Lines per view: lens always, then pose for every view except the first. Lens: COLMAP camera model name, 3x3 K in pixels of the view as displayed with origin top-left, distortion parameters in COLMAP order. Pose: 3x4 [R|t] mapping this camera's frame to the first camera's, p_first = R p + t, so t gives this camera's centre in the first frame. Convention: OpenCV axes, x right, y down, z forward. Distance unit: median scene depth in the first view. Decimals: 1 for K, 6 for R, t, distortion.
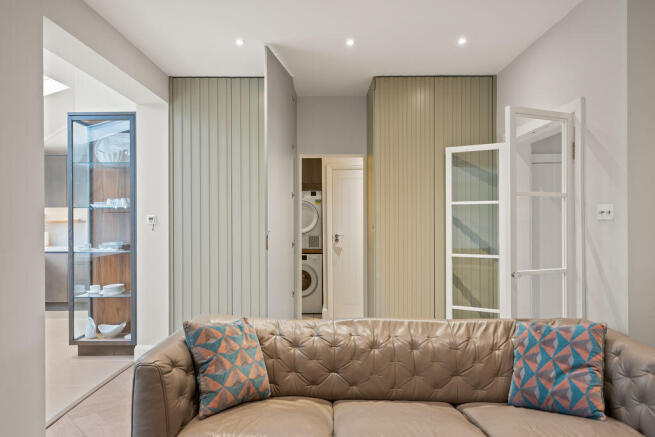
lens RADIAL K [[448.0, 0, 327.1], [0, 448.0, 216.3], [0, 0, 1]] dist [-0.005396, -0.001224]
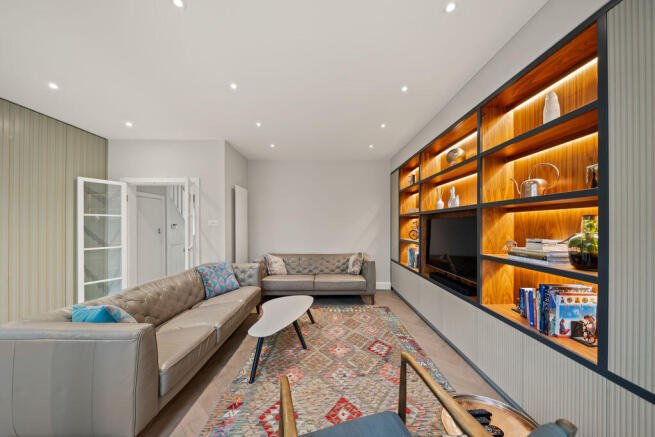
lens RADIAL K [[225.1, 0, 327.5], [0, 225.1, 223.4], [0, 0, 1]] dist [-0.008276, -0.000122]
pose [[-0.023943, 0.011515, 0.999647, -0.511186], [-0.003289, 0.999927, -0.011597, 0.005526], [-0.999708, -0.003566, -0.023903, 0.211827]]
